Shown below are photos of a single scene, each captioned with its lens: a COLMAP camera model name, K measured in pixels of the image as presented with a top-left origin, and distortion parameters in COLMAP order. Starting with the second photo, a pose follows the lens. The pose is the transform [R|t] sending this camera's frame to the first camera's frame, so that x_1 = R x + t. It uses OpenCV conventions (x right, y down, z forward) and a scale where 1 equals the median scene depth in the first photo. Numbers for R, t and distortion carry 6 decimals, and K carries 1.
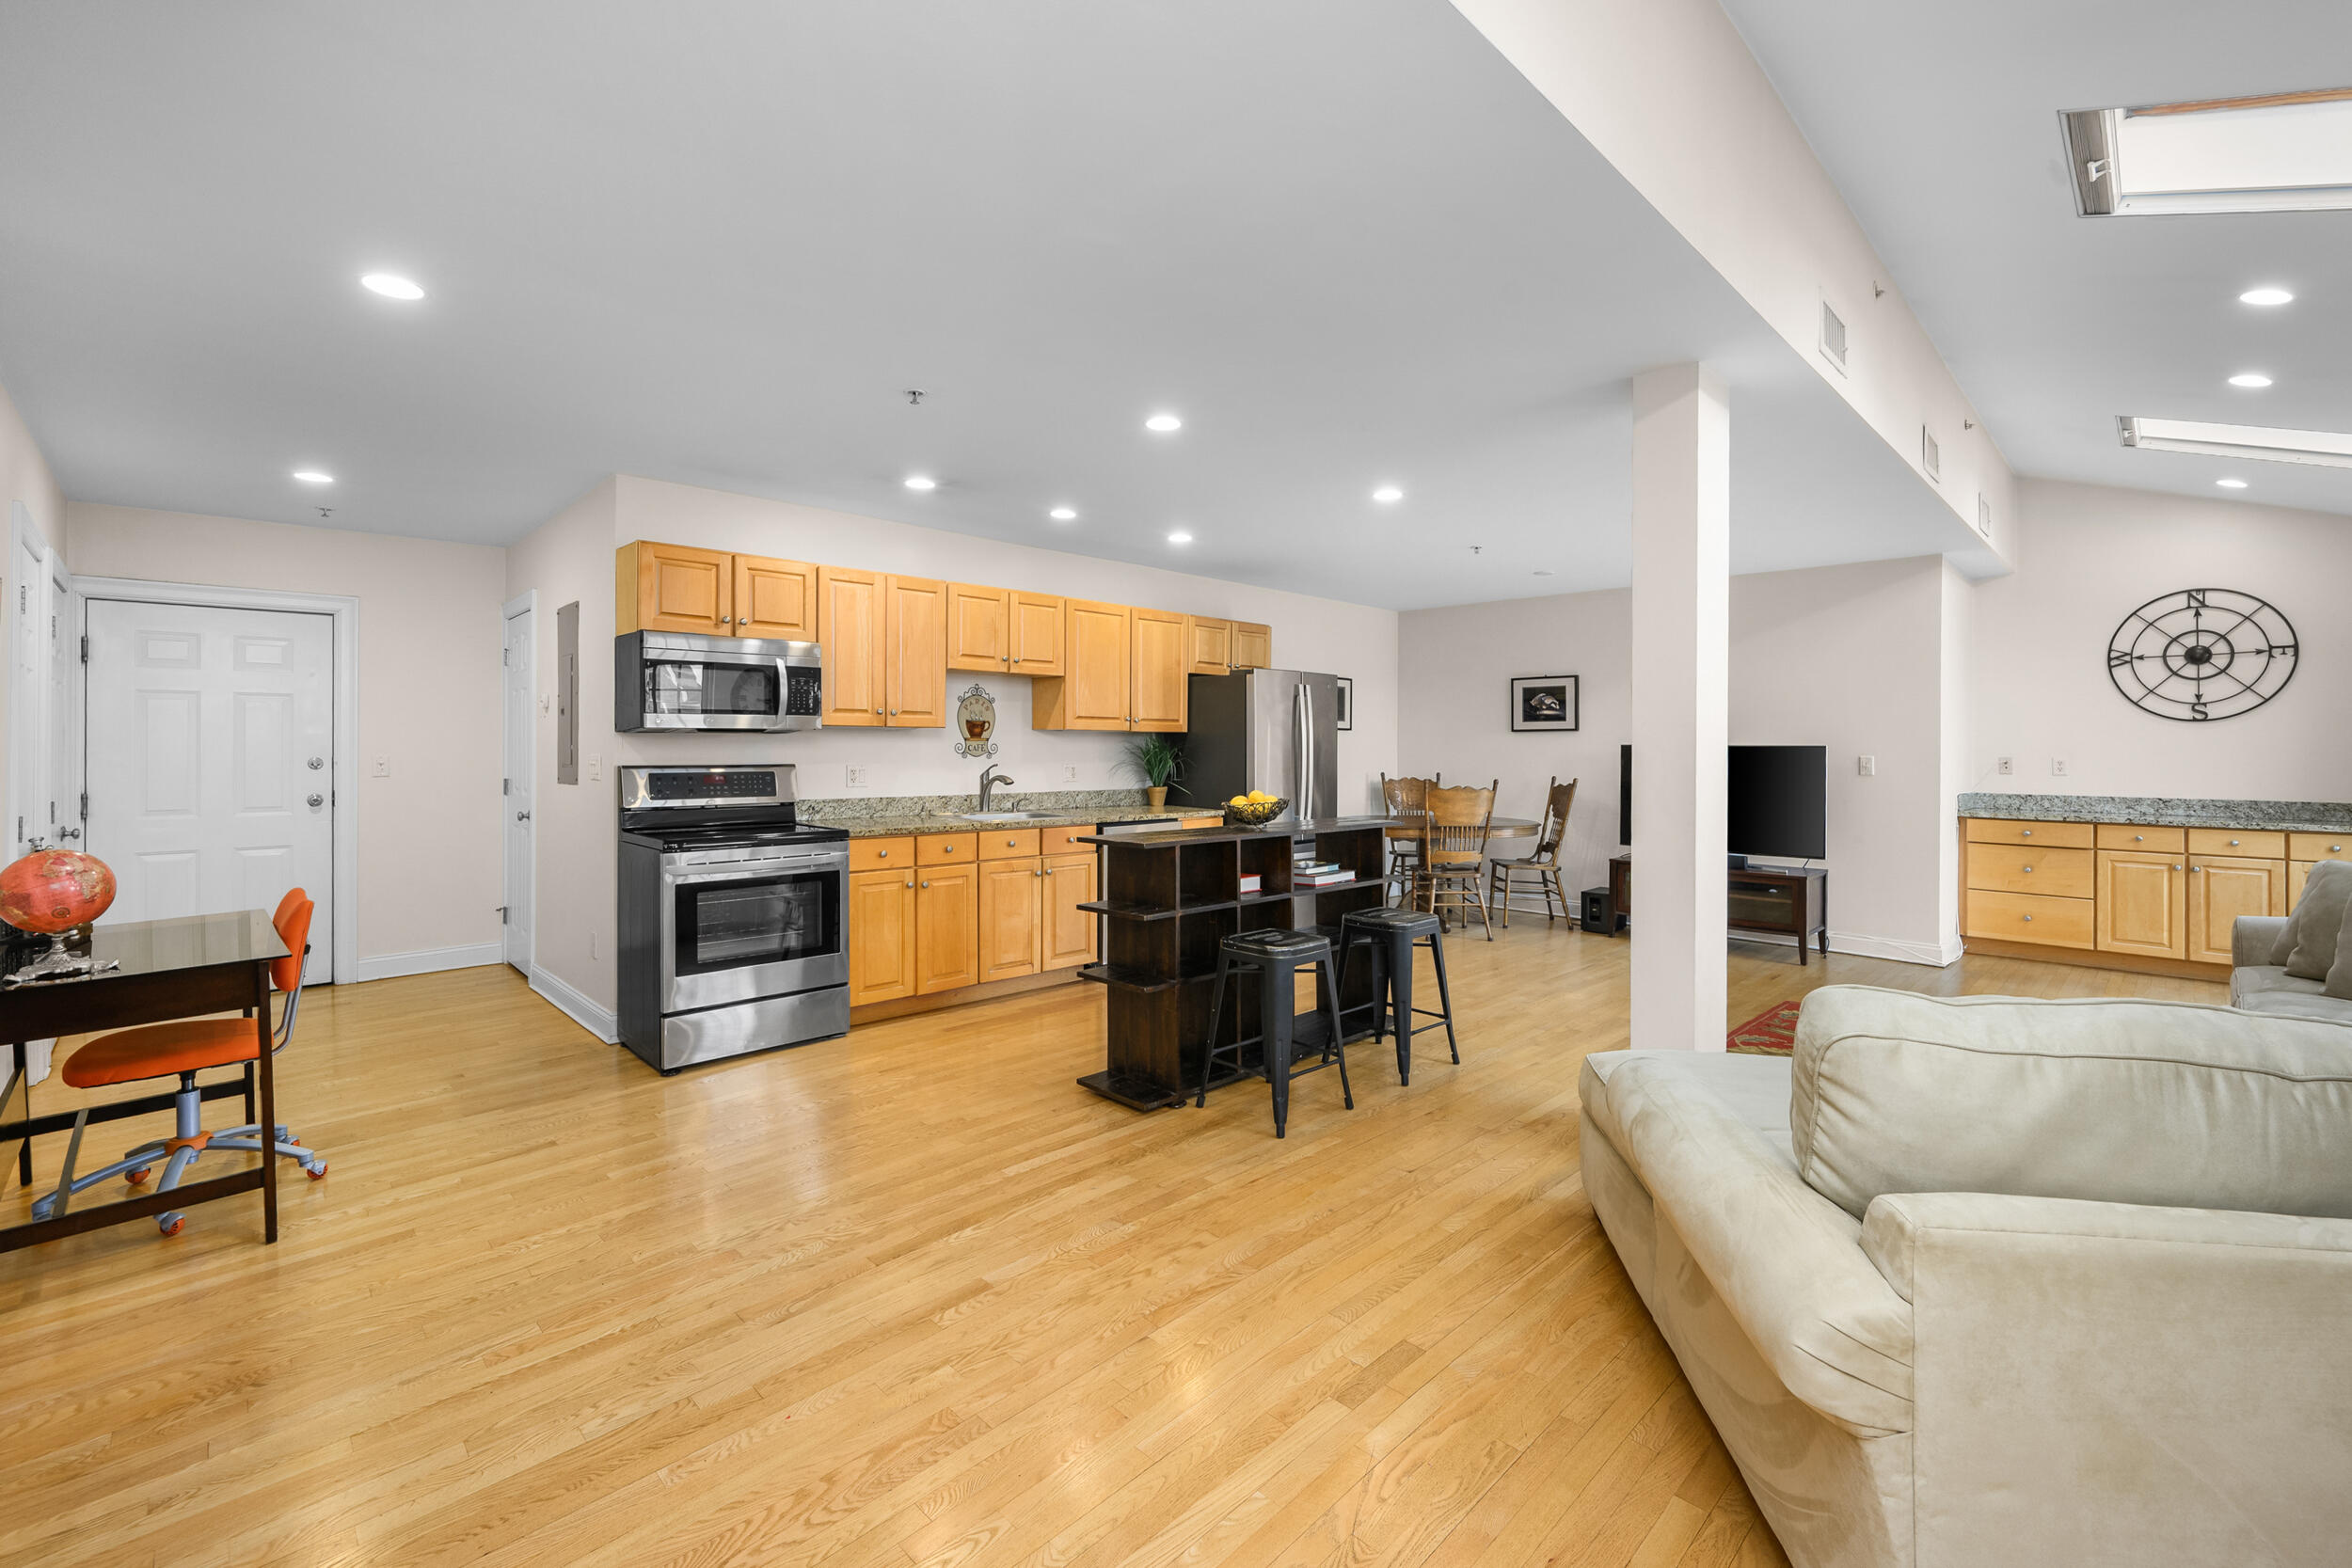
lens RADIAL K [[1006.4, 0, 1179.0], [0, 1006.4, 743.2], [0, 0, 1]] dist [0.000923, -0.000279]
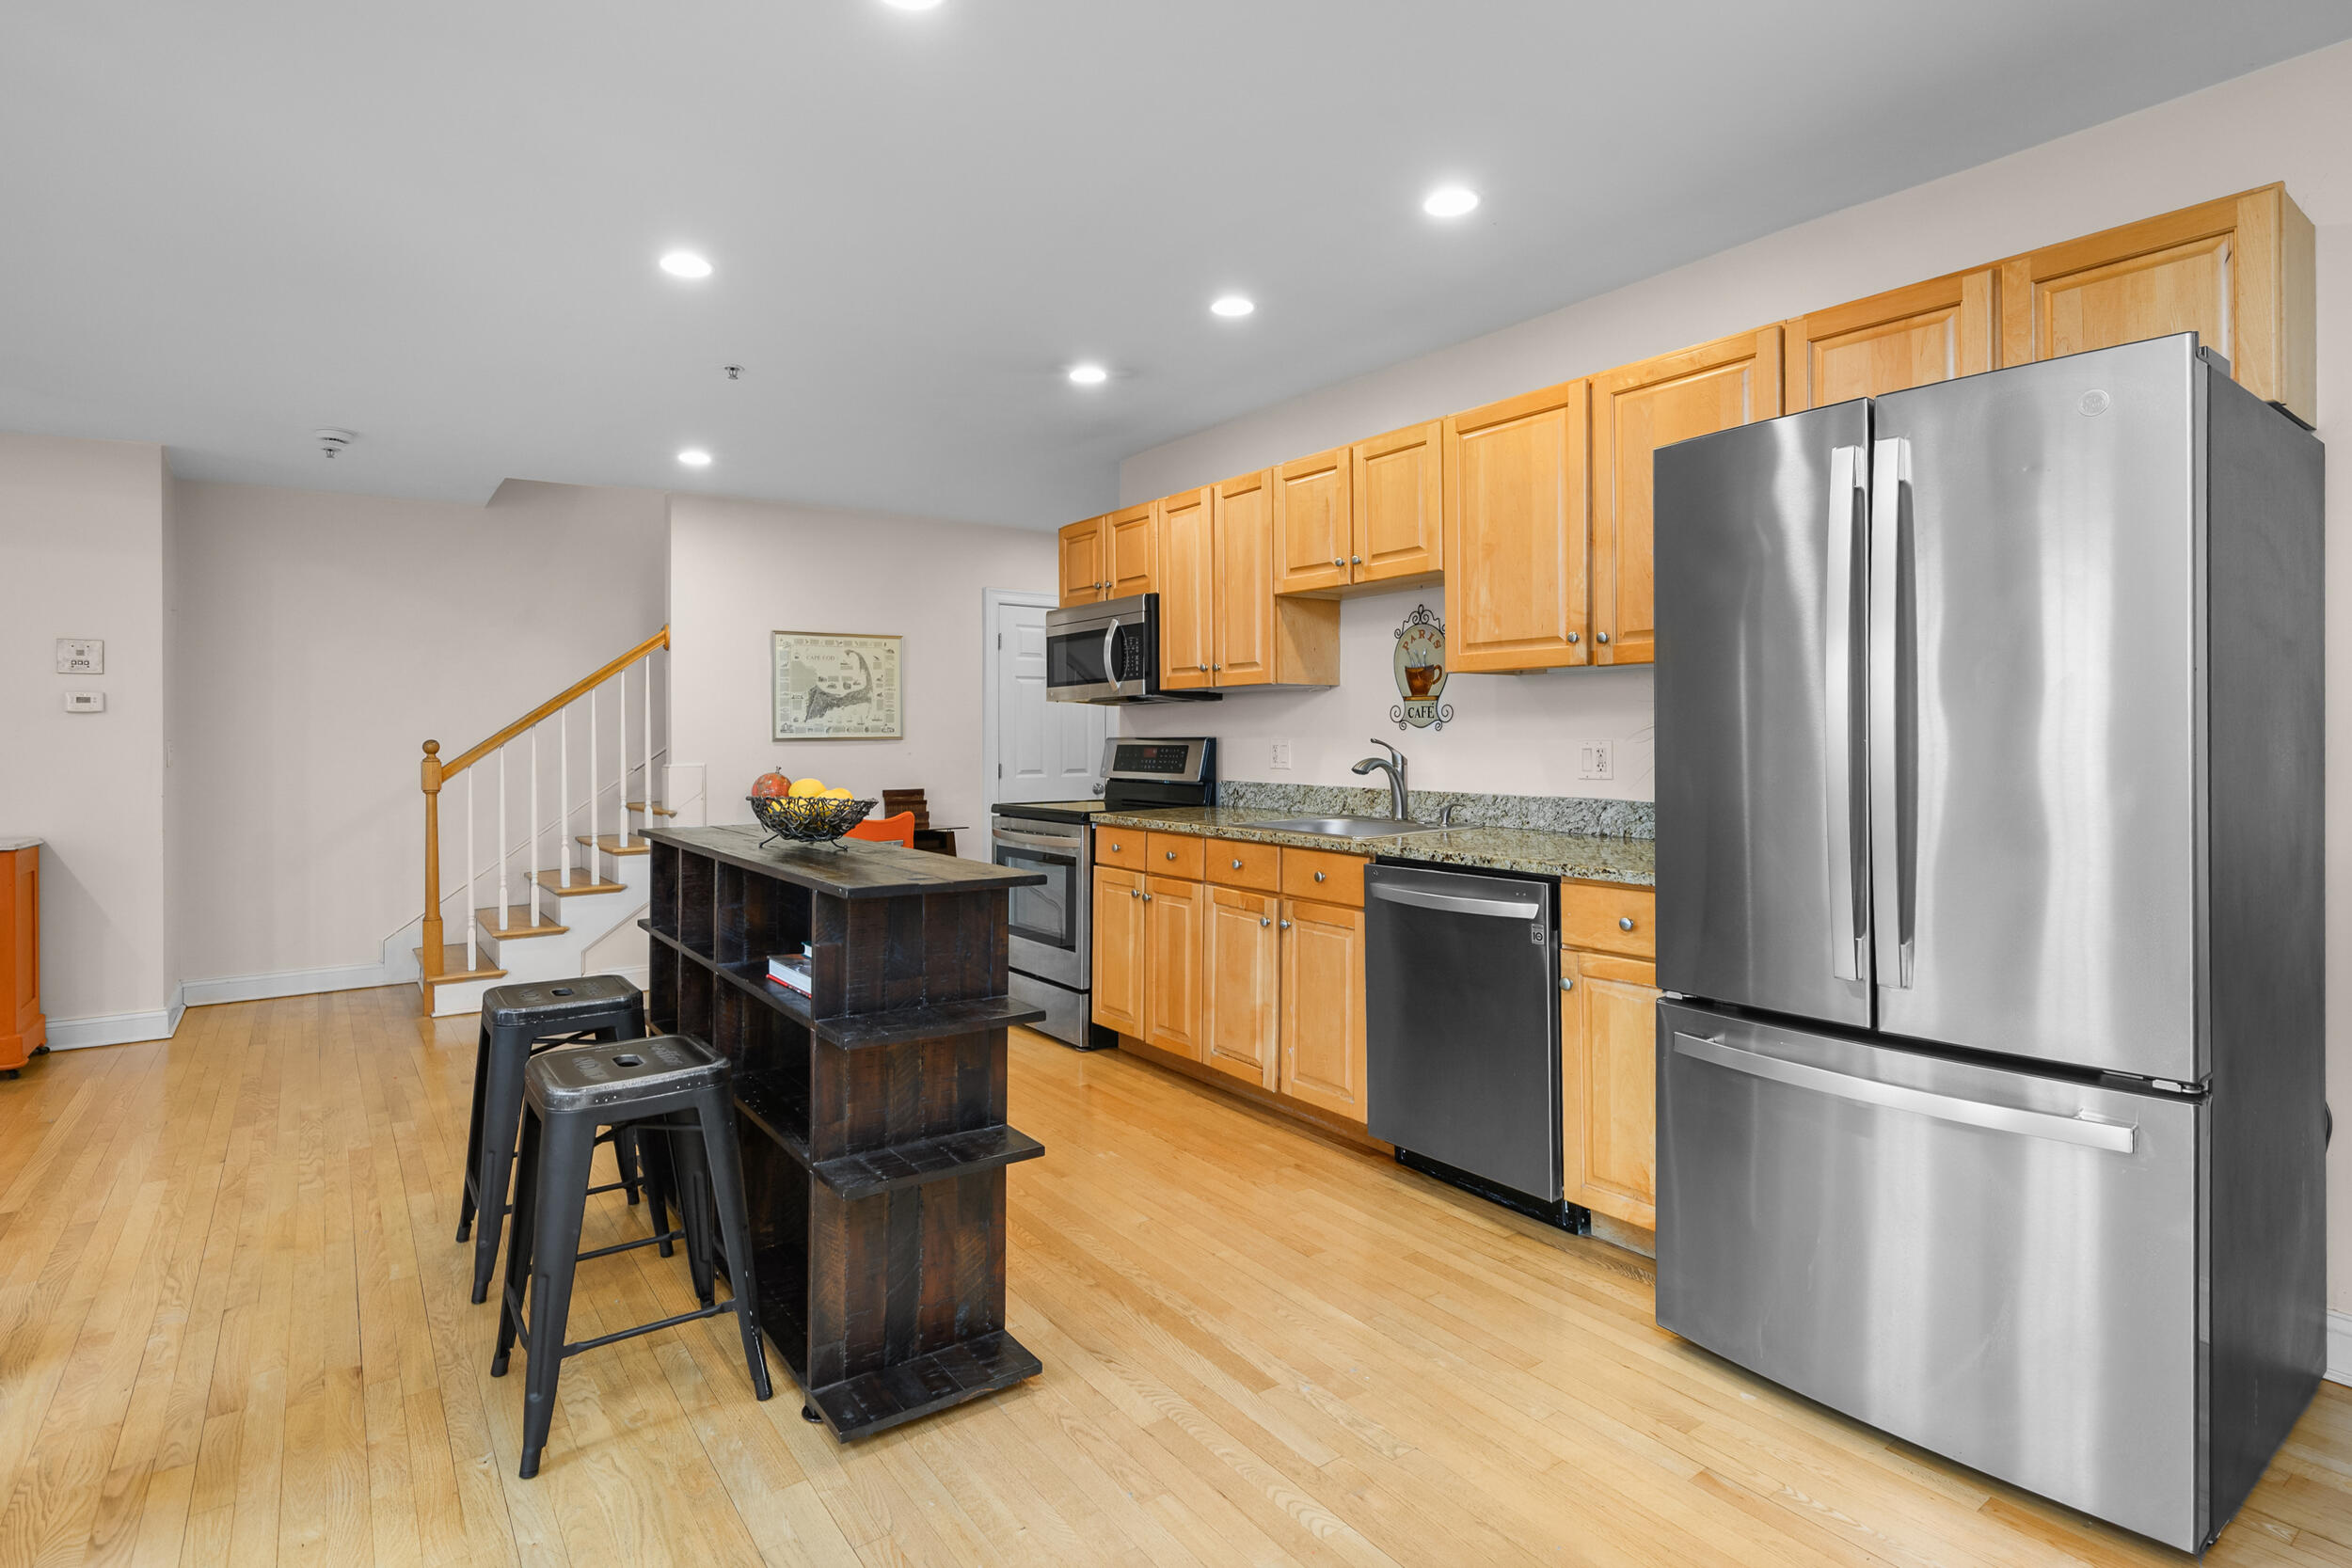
lens RADIAL K [[1181.3, 0, 1177.2], [0, 1181.3, 741.6], [0, 0, 1]] dist [-0.000328, 0.001416]
pose [[-0.149402, 0.001417, -0.988776, 0.546498], [0.005319, 0.999986, 0.000629, 0.022103], [0.988762, -0.005166, -0.149407, 1.036211]]
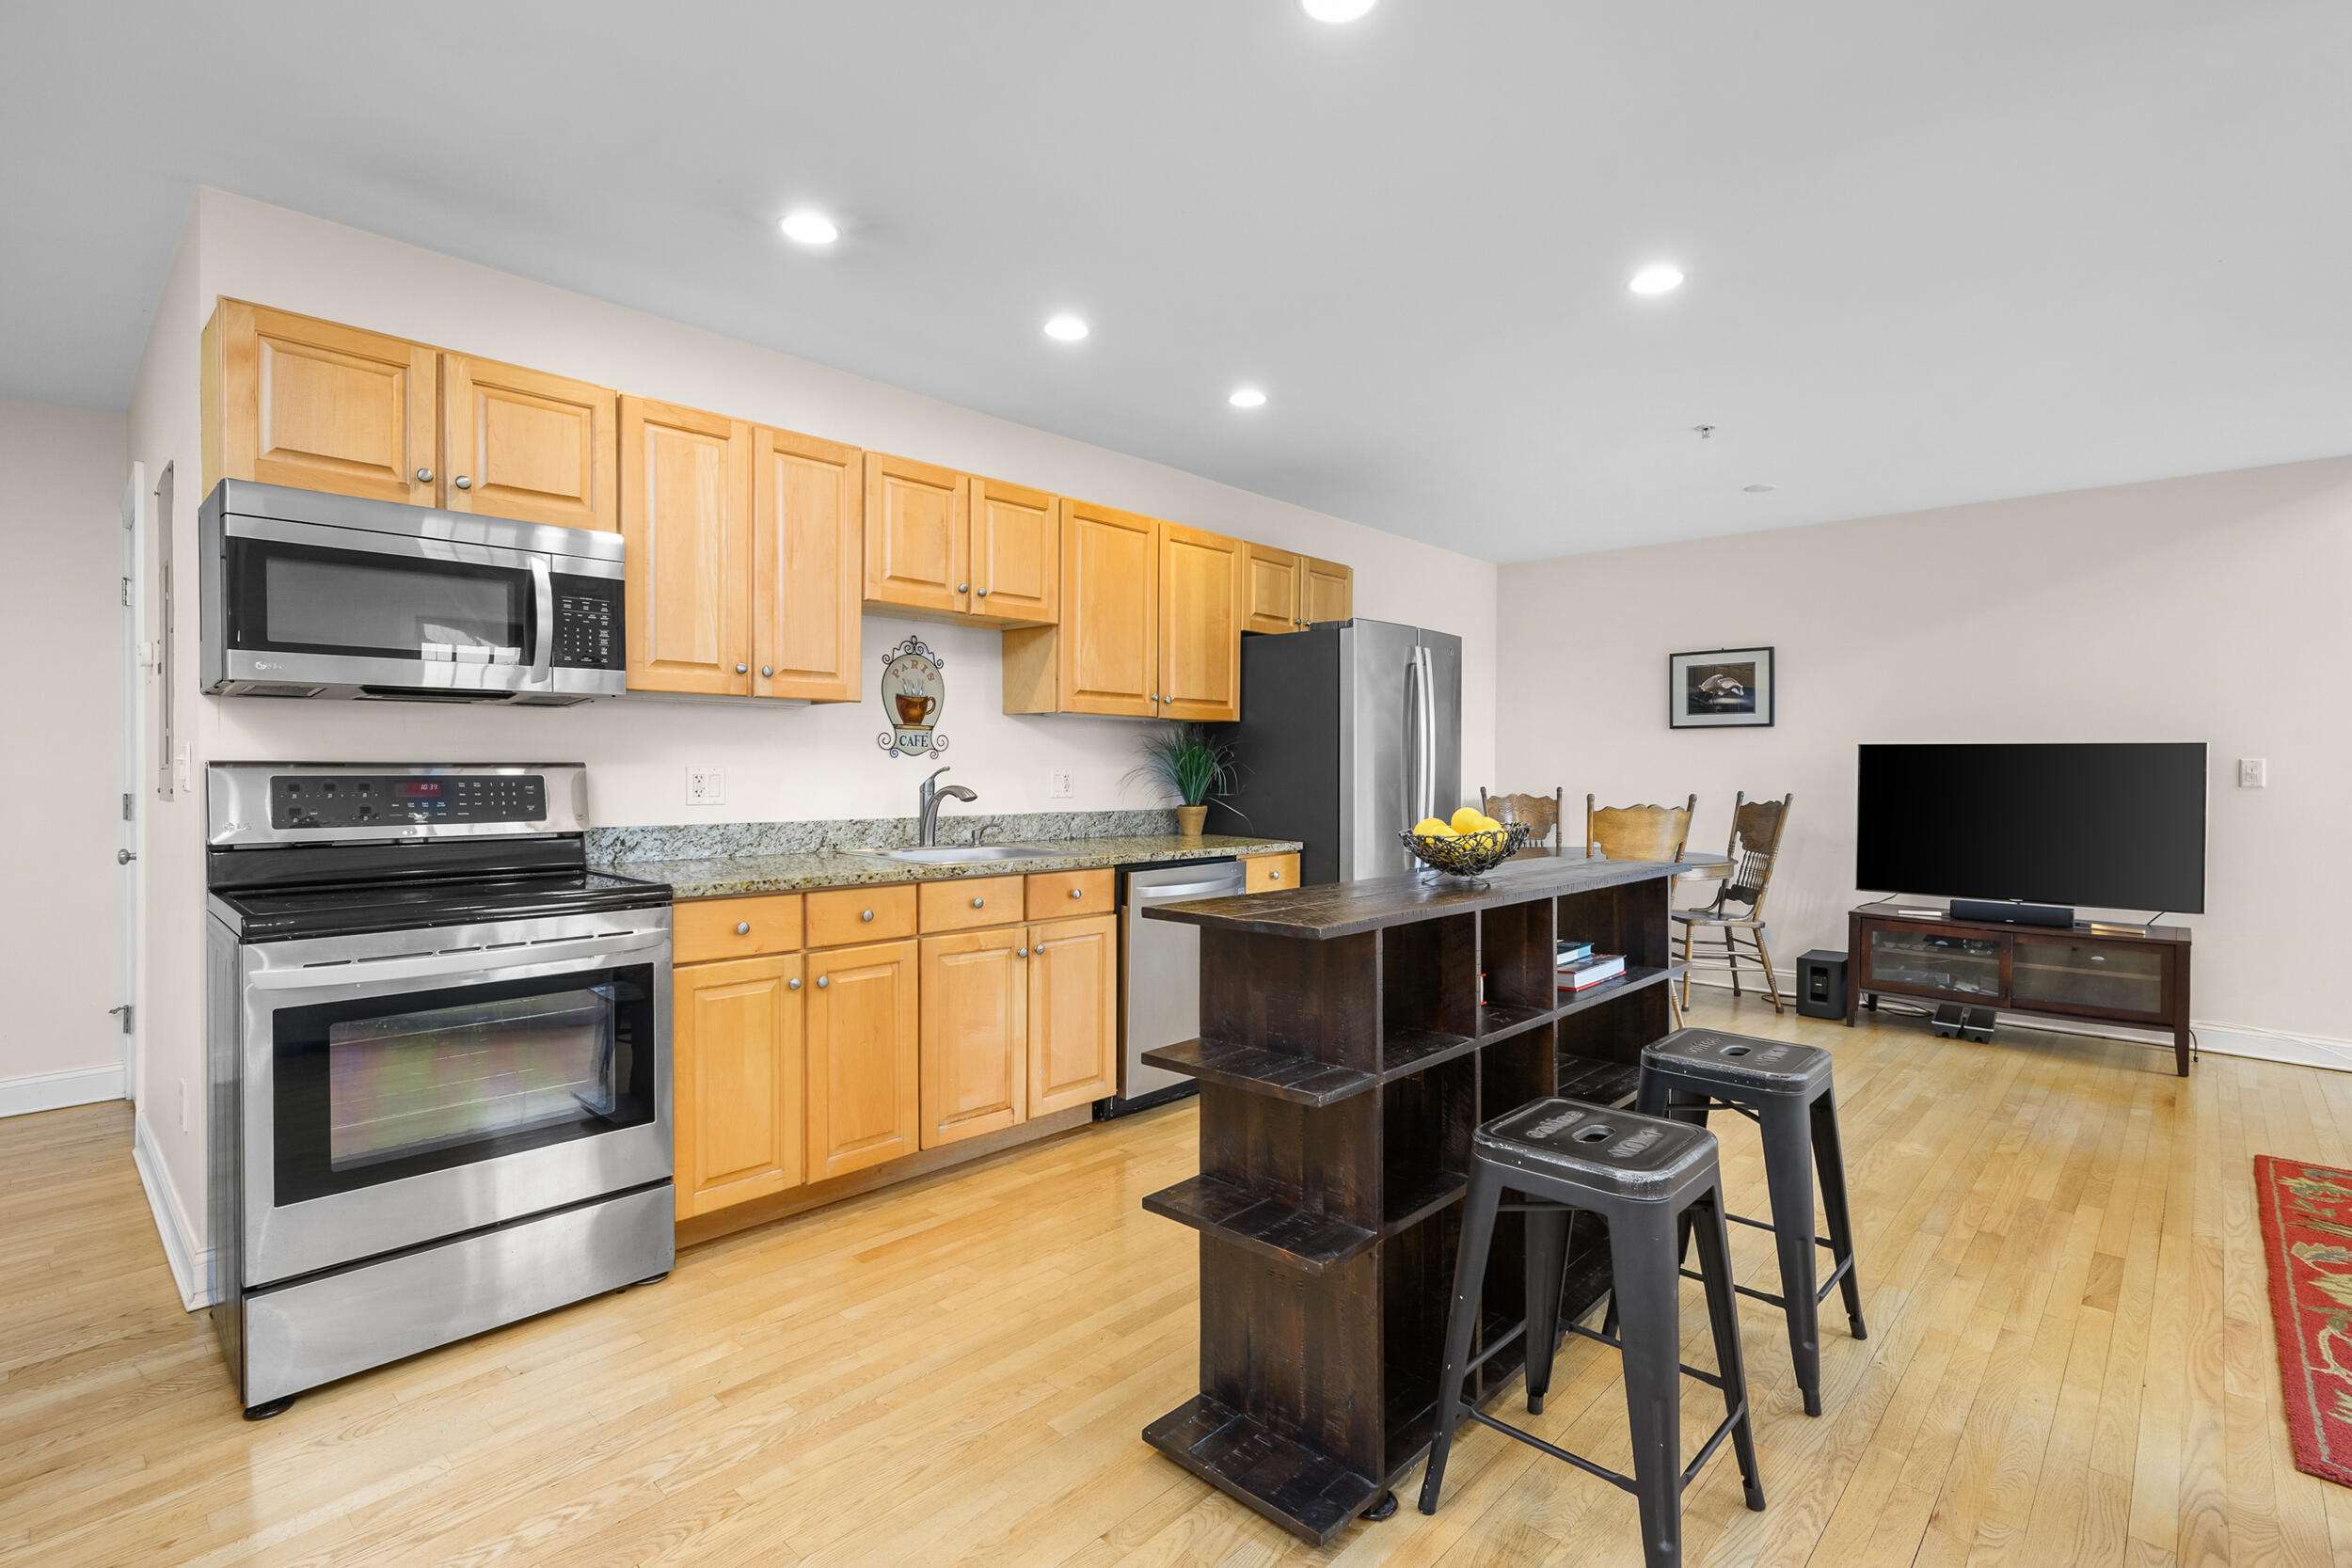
lens RADIAL K [[1100.6, 0, 1164.5], [0, 1100.6, 772.7], [0, 0, 1]] dist [-0.000657, 0.001625]
pose [[0.999382, -0.000333, 0.035139, -0.078859], [0.000034, 0.999964, 0.008529, 0.019404], [-0.035141, -0.008523, 0.999346, 0.357334]]
